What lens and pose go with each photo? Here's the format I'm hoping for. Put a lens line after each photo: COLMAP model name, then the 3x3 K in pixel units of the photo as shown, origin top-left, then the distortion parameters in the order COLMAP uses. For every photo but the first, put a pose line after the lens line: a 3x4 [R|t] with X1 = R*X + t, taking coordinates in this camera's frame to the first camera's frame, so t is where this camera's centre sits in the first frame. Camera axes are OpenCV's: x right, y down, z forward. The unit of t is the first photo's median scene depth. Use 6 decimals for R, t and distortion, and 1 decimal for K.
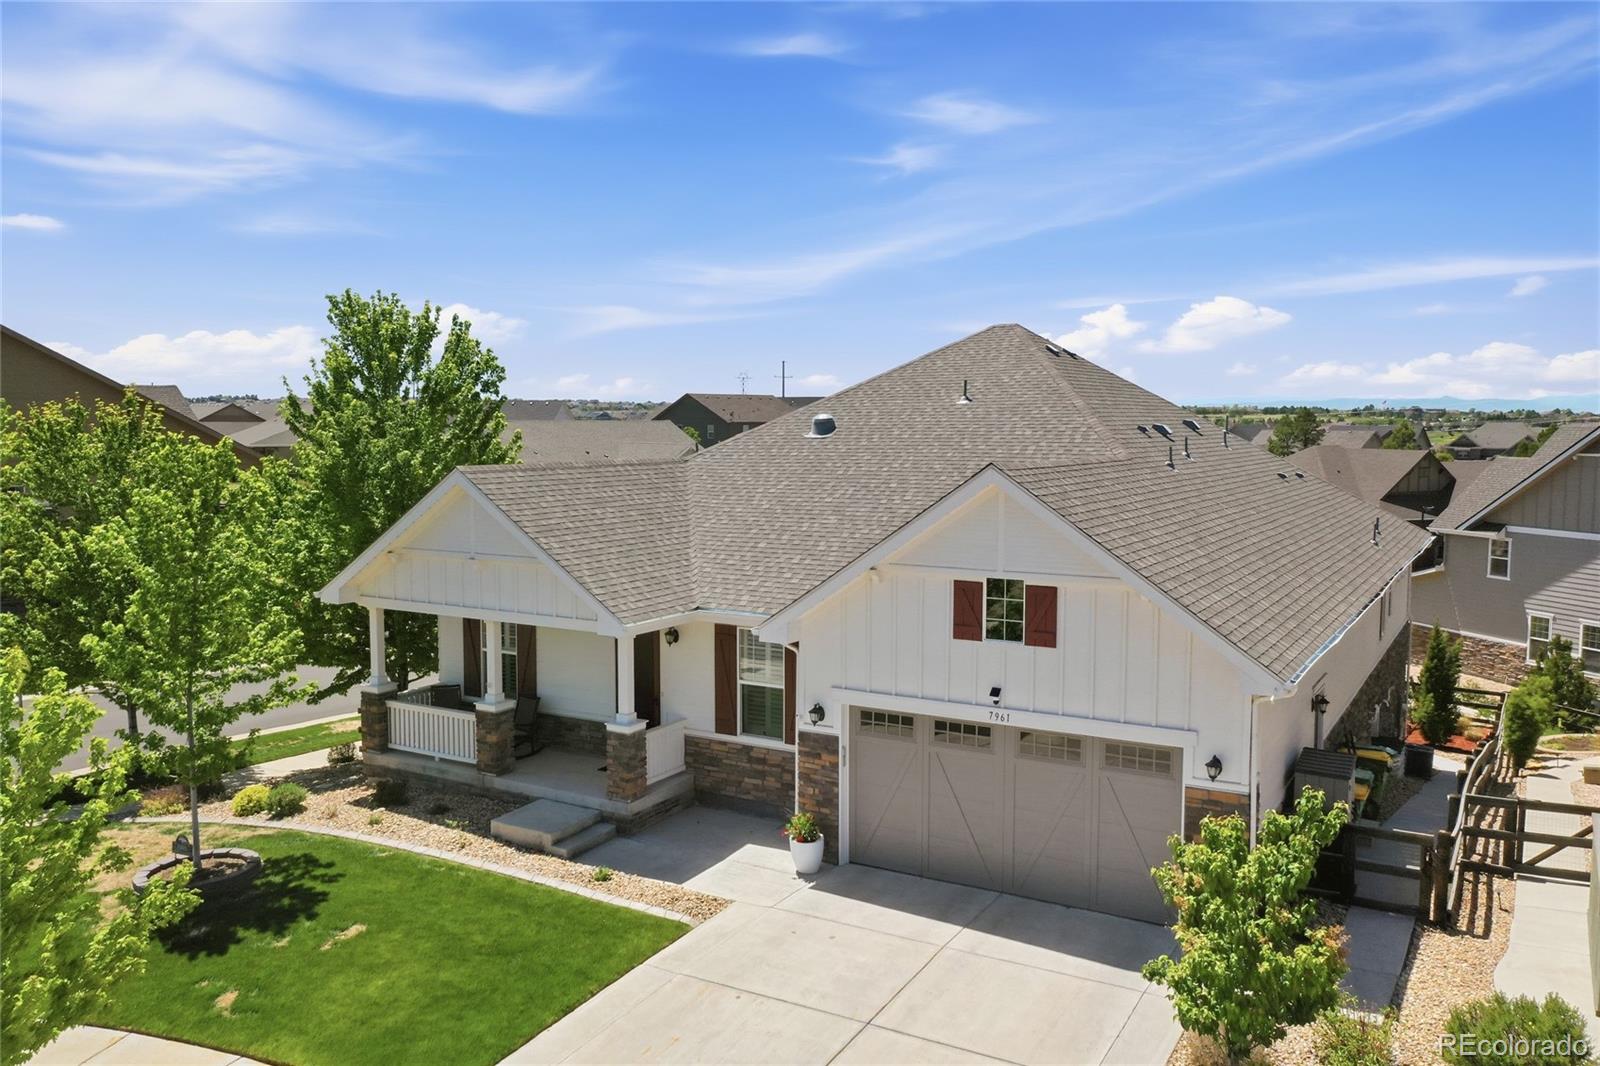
lens RADIAL K [[1266.7, 0, 800.0], [0, 1266.7, 533.0], [0, 0, 1]] dist [-0.003585, -0.003166]
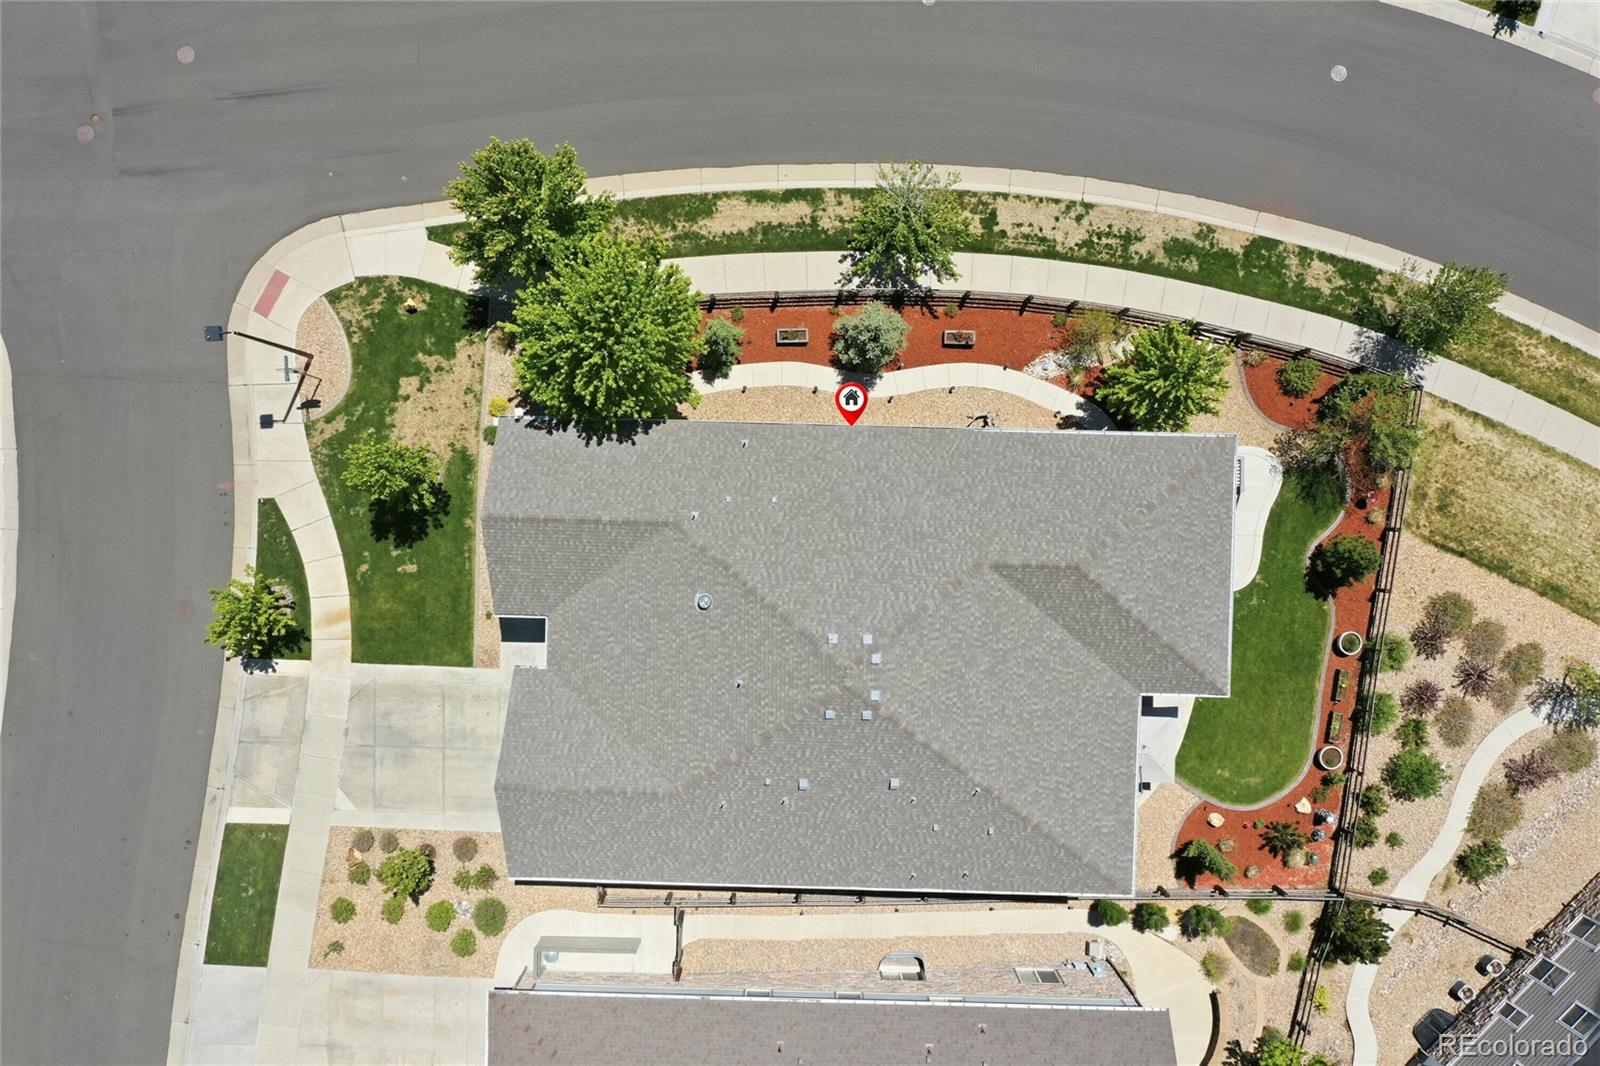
lens RADIAL K [[1263.0, 0, 800.0], [0, 1263.0, 533.0], [0, 0, 1]] dist [0.002483, 0.002687]
pose [[0.483463, 0.875271, 0.012832, -0.025928], [-0.072683, 0.025530, 0.997028, -2.331783], [0.872342, -0.482959, 0.075960, 1.407967]]
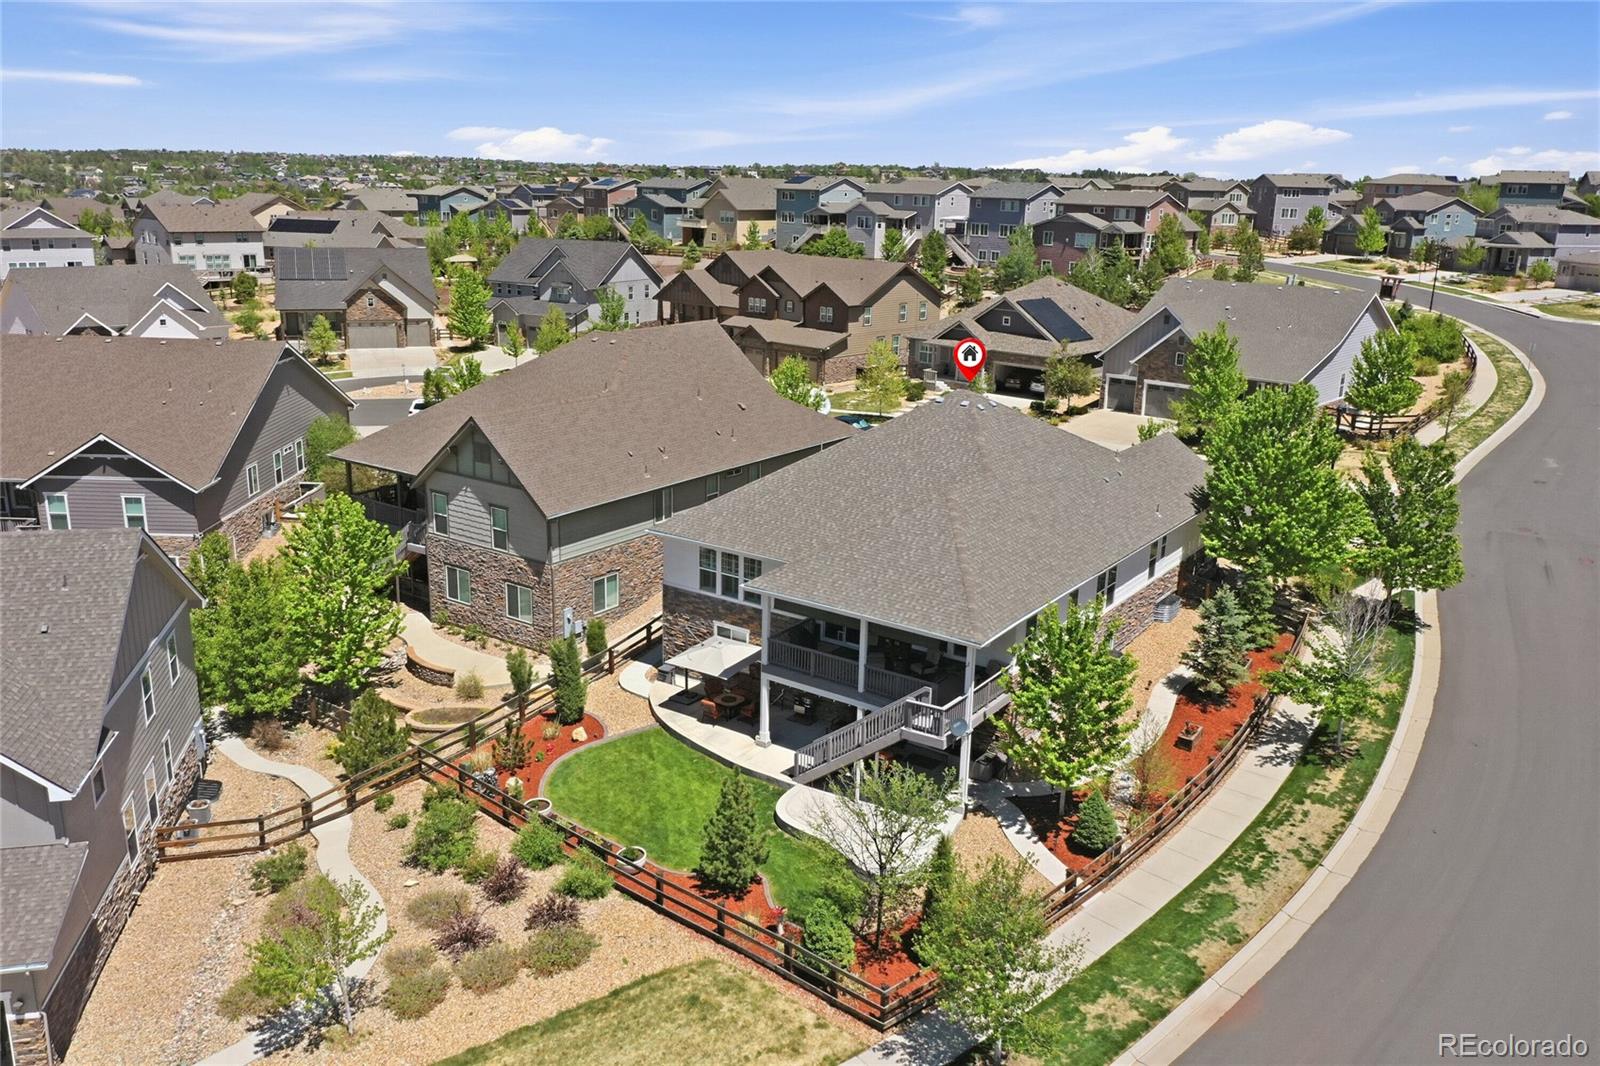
lens RADIAL K [[1255.0, 0, 800.0], [0, 1255.0, 533.0], [0, 0, 1]] dist [0.005884, 0.009474]
pose [[-0.996328, -0.045815, 0.072327, 0.389393], [-0.016894, 0.933373, 0.358511, -0.933810], [-0.083933, 0.355972, -0.930719, 4.218801]]
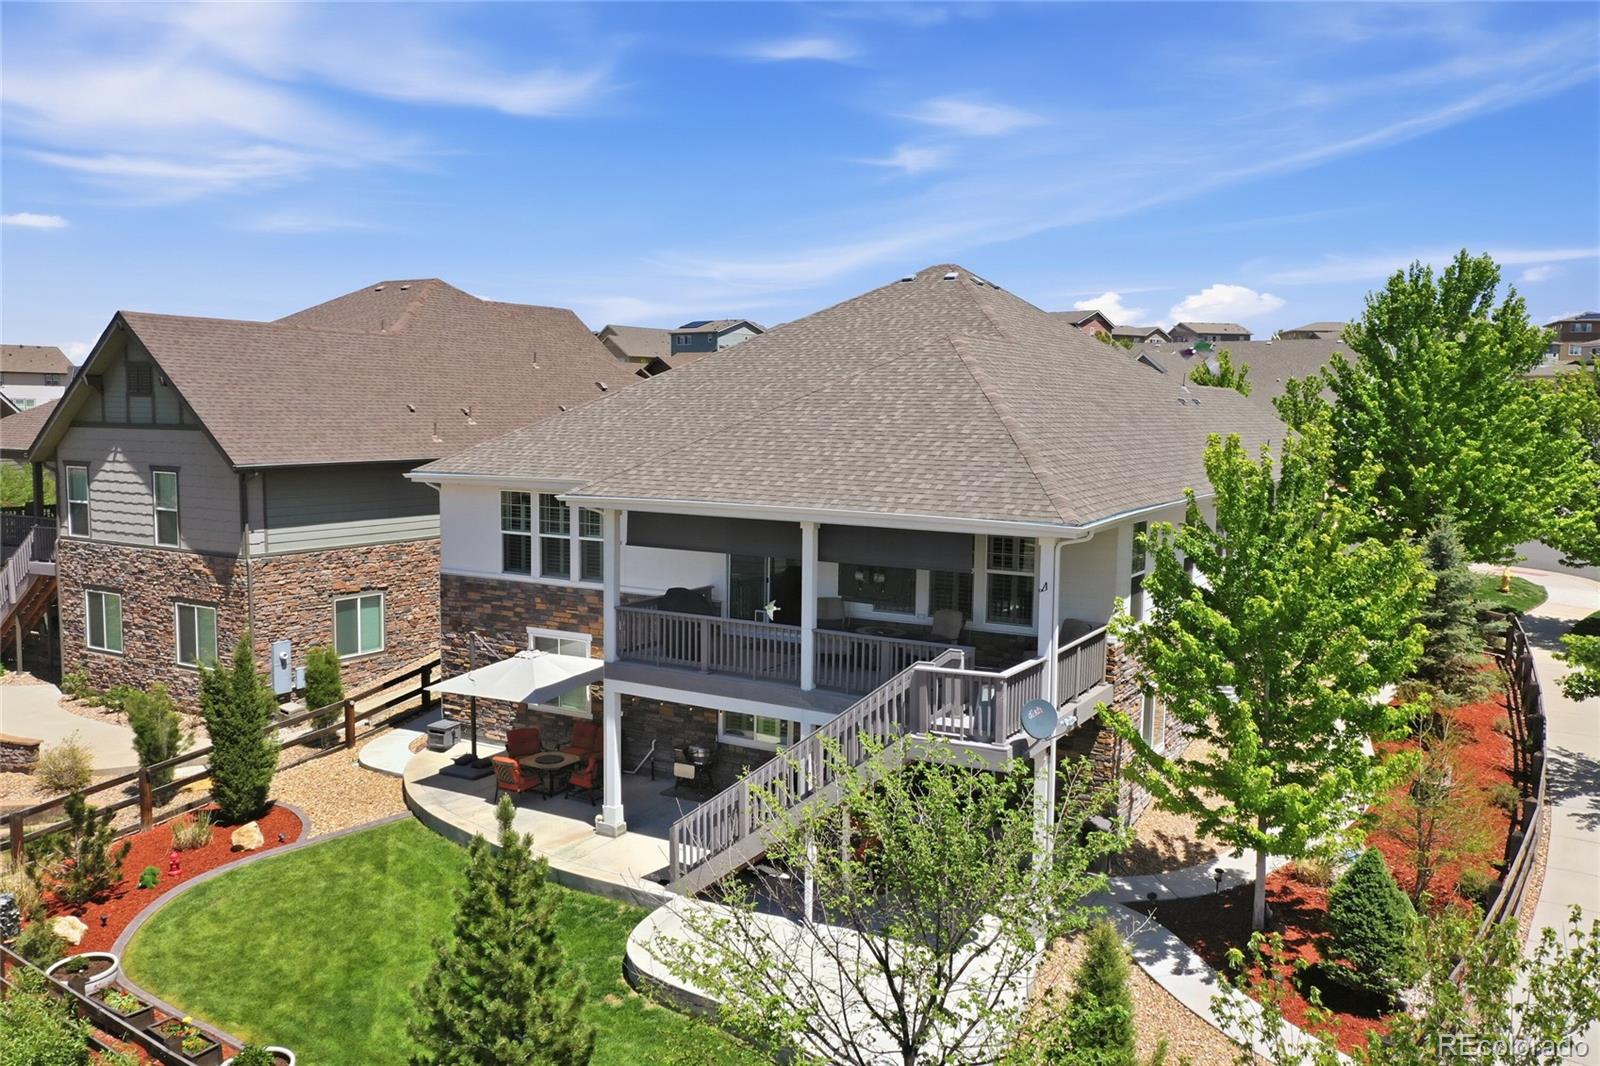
lens RADIAL K [[1263.0, 0, 800.0], [0, 1263.0, 533.0], [0, 0, 1]] dist [0.002483, 0.002687]
pose [[-0.999920, -0.012155, 0.003356, 0.433468], [-0.011295, 0.981692, 0.190142, -0.213685], [-0.005605, 0.190089, -0.981751, 3.271228]]
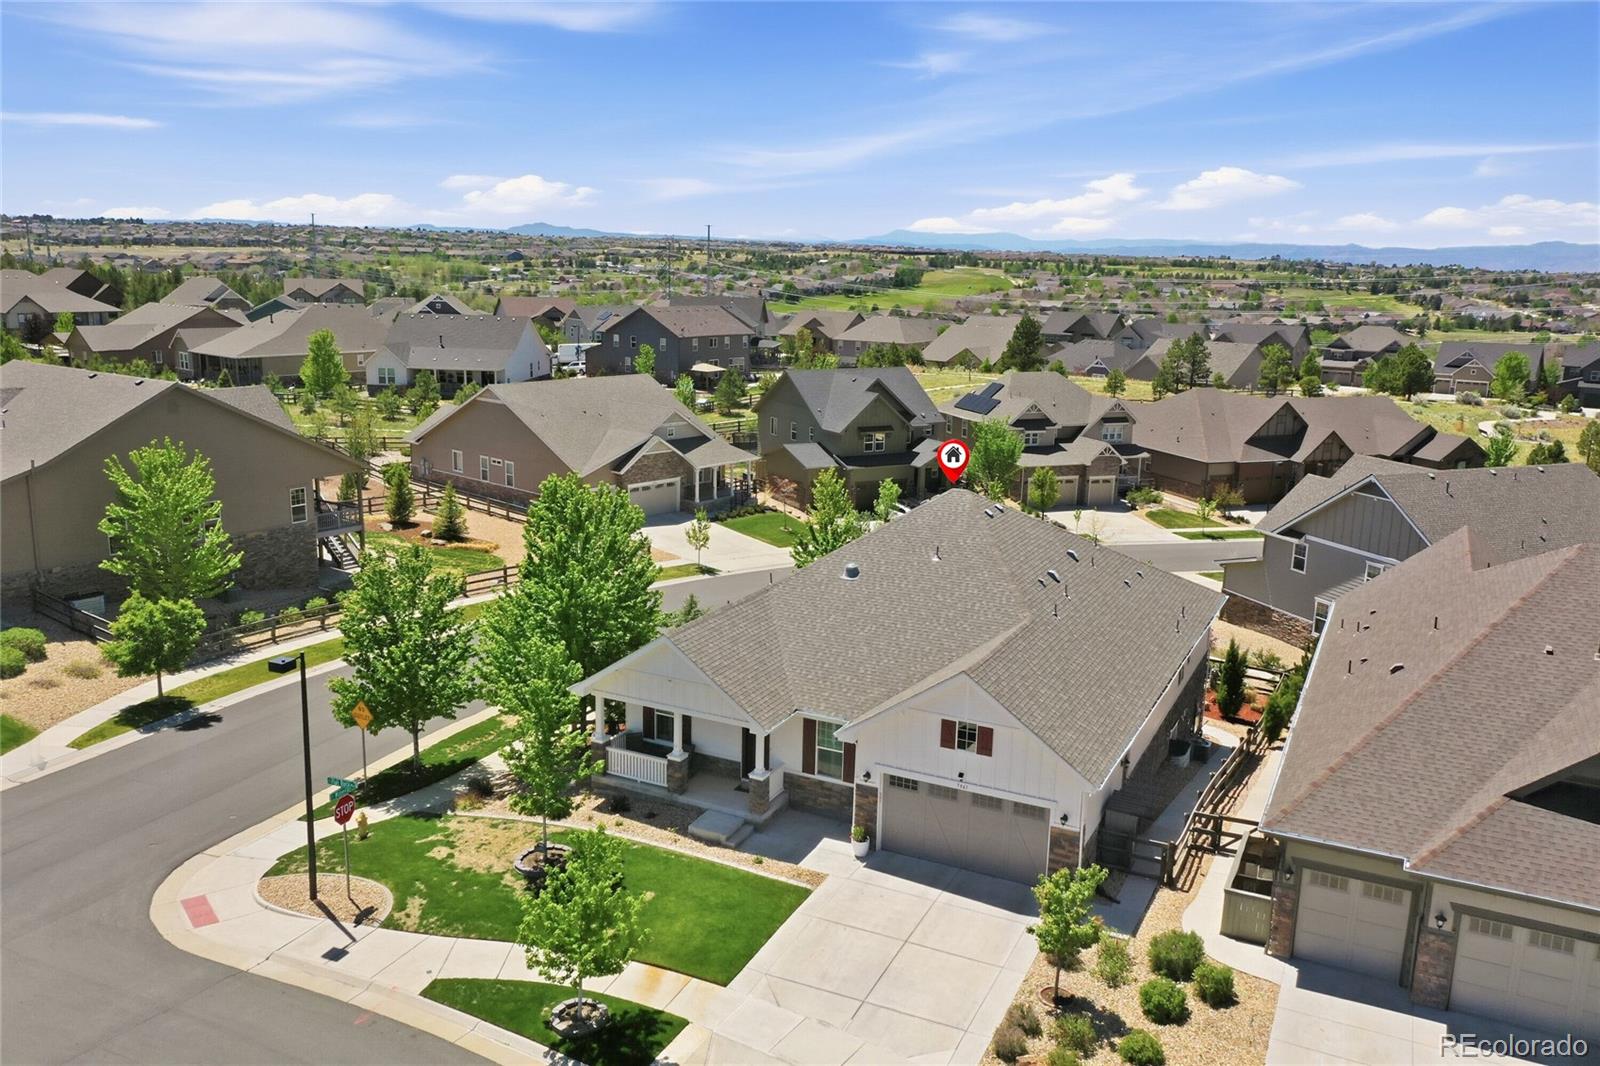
lens RADIAL K [[1263.0, 0, 800.0], [0, 1263.0, 533.0], [0, 0, 1]] dist [0.002483, 0.002687]
pose [[0.997417, 0.007528, 0.071430, -0.228455], [-0.016605, 0.991719, 0.127347, -0.468651], [-0.069879, -0.128204, 0.989283, -0.850349]]
